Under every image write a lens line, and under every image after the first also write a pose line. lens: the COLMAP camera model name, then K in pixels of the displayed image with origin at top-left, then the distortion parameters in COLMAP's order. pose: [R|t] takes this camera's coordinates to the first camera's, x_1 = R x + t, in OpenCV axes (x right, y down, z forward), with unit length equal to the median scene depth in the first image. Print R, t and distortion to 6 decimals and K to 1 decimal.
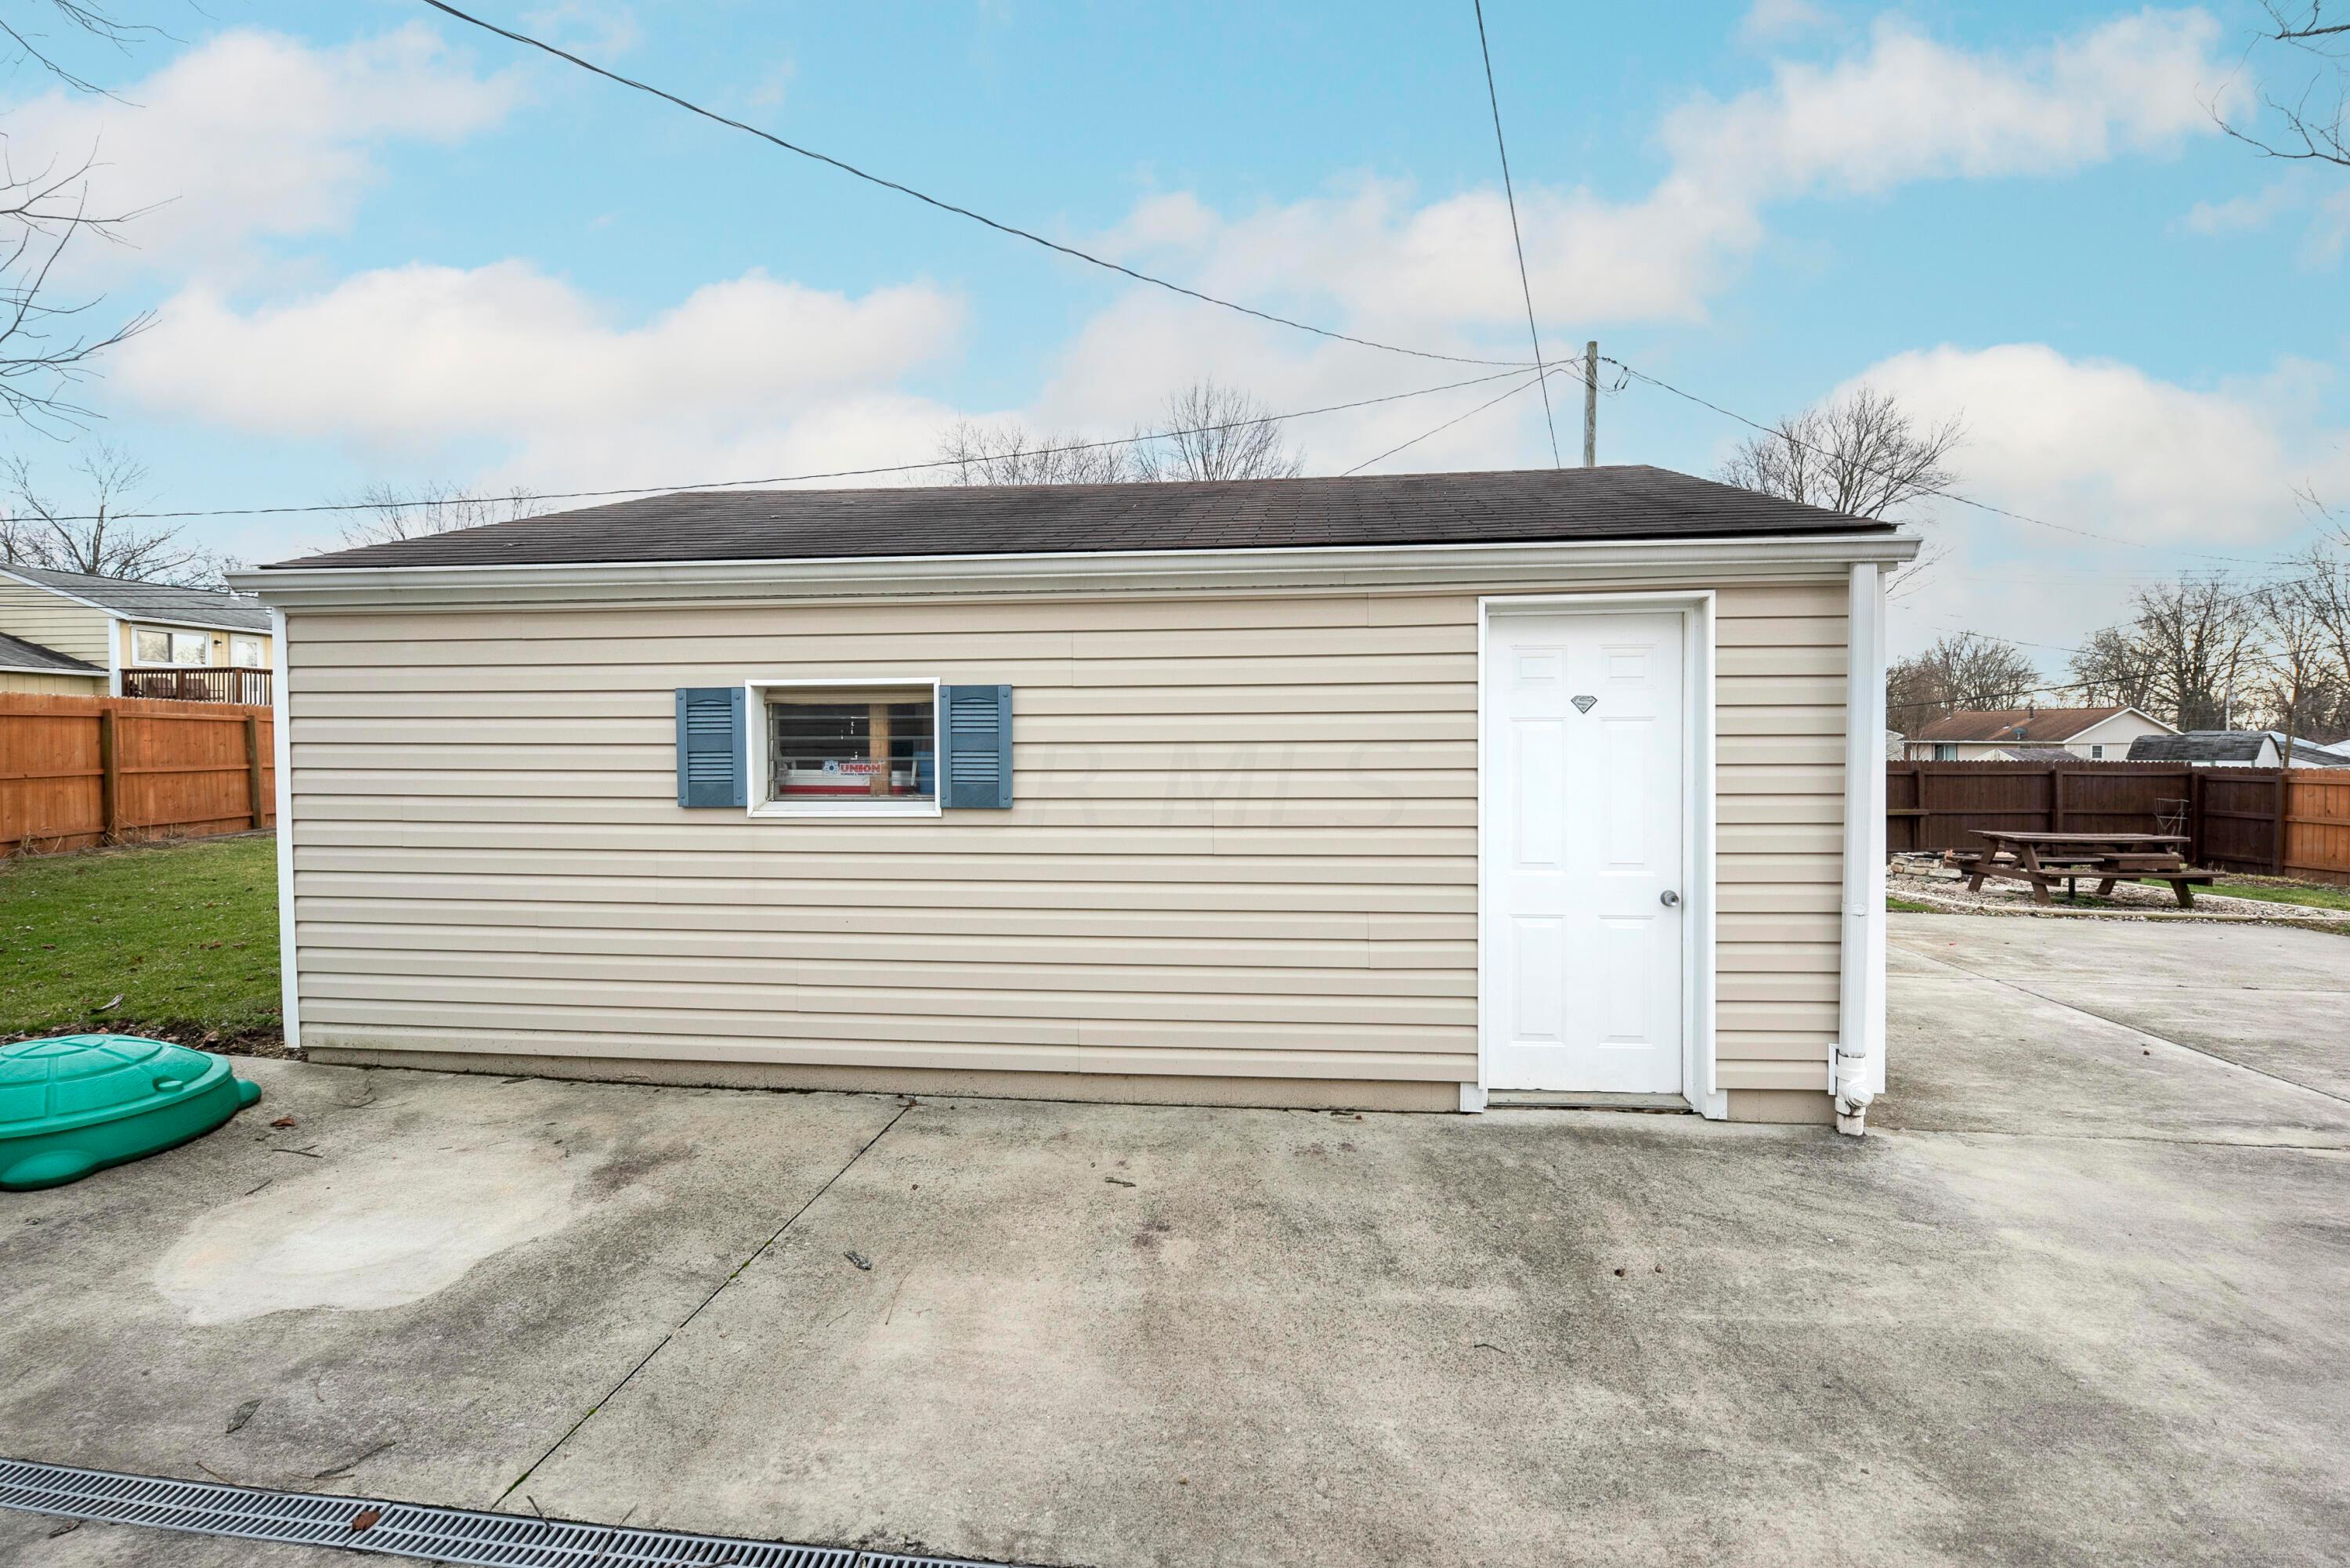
lens RADIAL K [[1098.6, 0, 1139.1], [0, 1098.6, 759.4], [0, 0, 1]] dist [-0.020444, 0.000608]
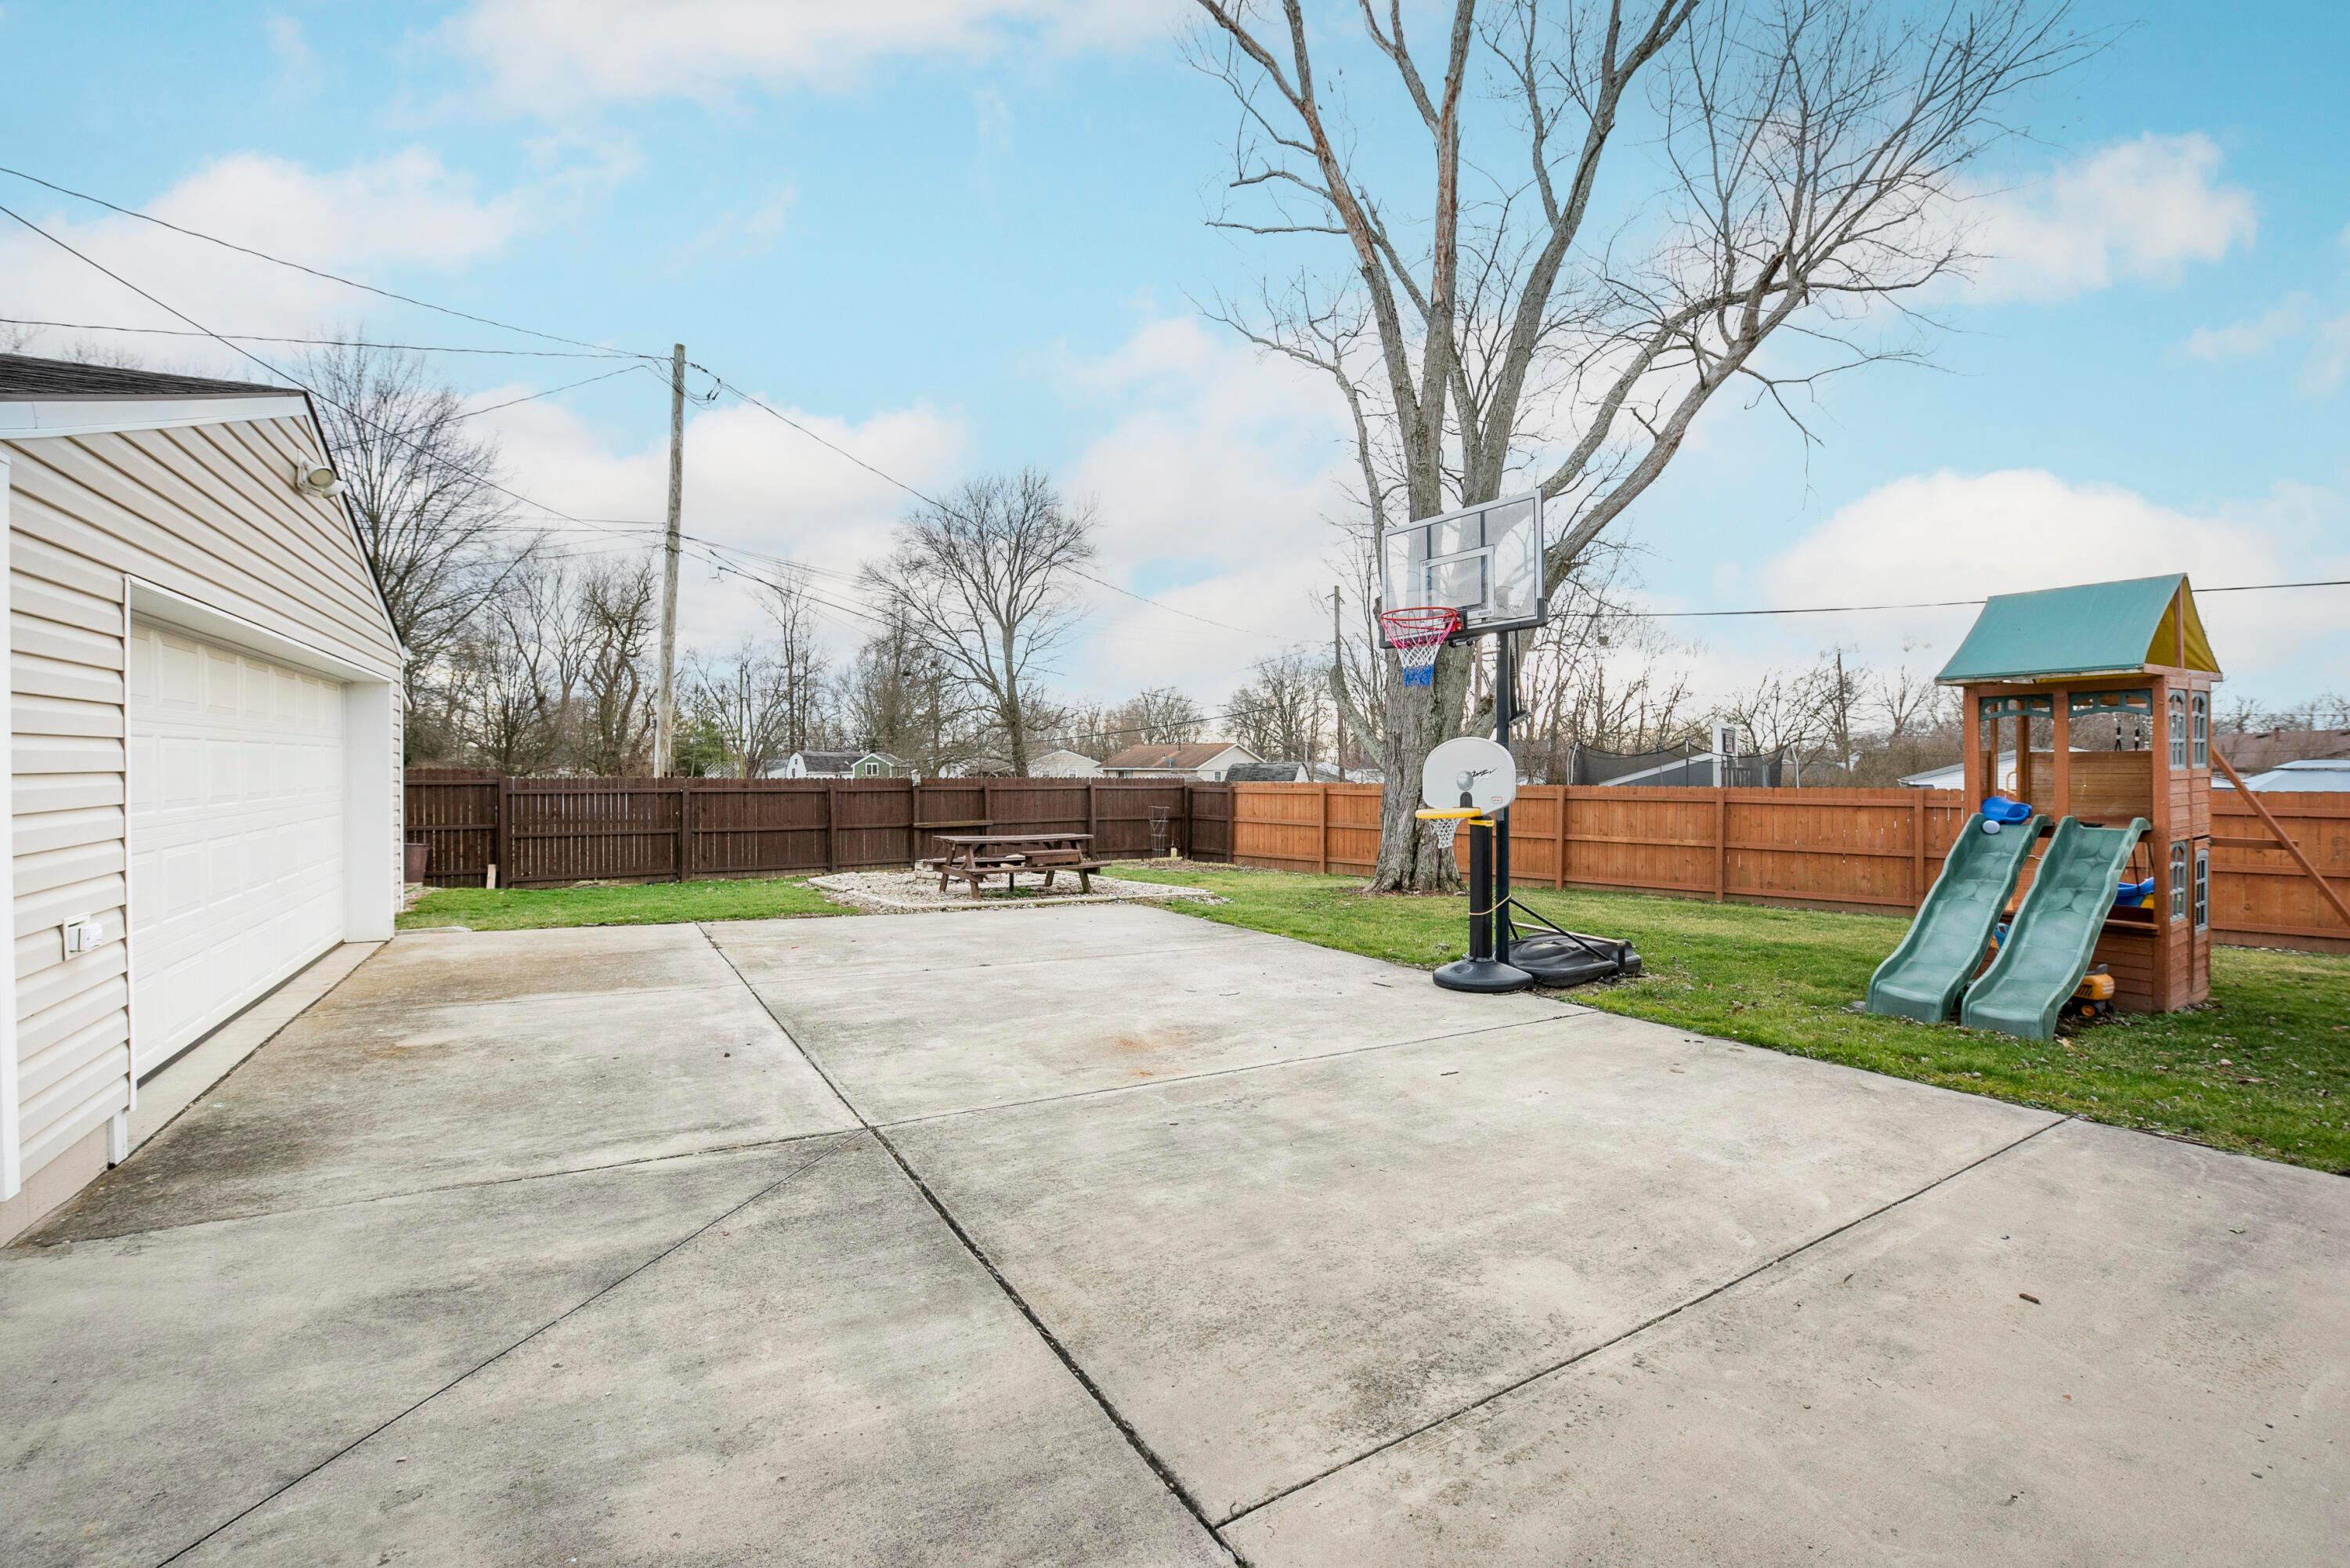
lens RADIAL K [[1052.6, 0, 1180.1], [0, 1052.6, 773.3], [0, 0, 1]] dist [-0.018586, 0.000010]
pose [[0.791140, -0.000021, 0.611634, 0.298835], [0.008130, 0.999912, -0.010482, 0.014968], [-0.611580, 0.013265, 0.791071, 0.003934]]
